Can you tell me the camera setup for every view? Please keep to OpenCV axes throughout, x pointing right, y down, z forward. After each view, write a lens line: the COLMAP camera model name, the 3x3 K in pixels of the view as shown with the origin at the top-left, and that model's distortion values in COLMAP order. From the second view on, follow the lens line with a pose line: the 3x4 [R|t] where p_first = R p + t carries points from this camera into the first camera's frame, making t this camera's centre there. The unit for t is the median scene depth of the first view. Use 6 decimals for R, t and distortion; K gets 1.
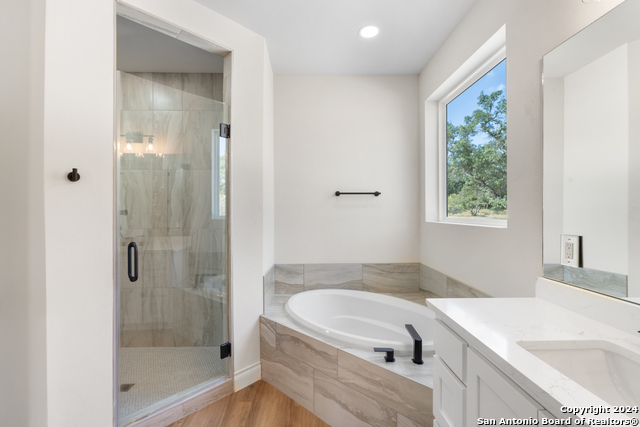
lens RADIAL K [[290.2, 0, 320.0], [0, 290.2, 213.5], [0, 0, 1]] dist [-0.002402, -0.000177]
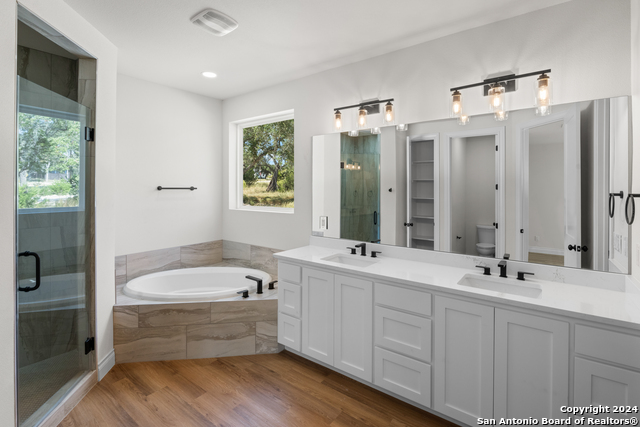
lens RADIAL K [[301.8, 0, 322.1], [0, 301.8, 191.5], [0, 0, 1]] dist [-0.000327, -0.000028]
pose [[0.618144, -0.002975, 0.786059, -0.661051], [-0.001100, 0.999989, 0.004649, -0.085380], [-0.786064, -0.003738, 0.618134, -0.323916]]
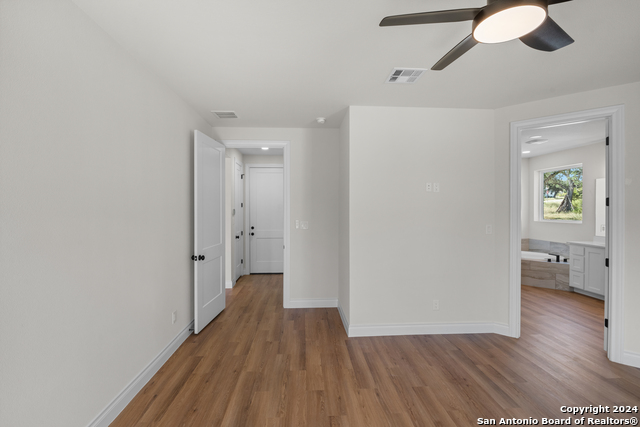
lens RADIAL K [[290.2, 0, 320.0], [0, 290.2, 213.5], [0, 0, 1]] dist [-0.002402, -0.000177]
pose [[0.999222, -0.000016, 0.039447, -2.052772], [-0.000372, 0.999952, 0.009821, -0.082078], [-0.039445, -0.009828, 0.999173, -1.827396]]
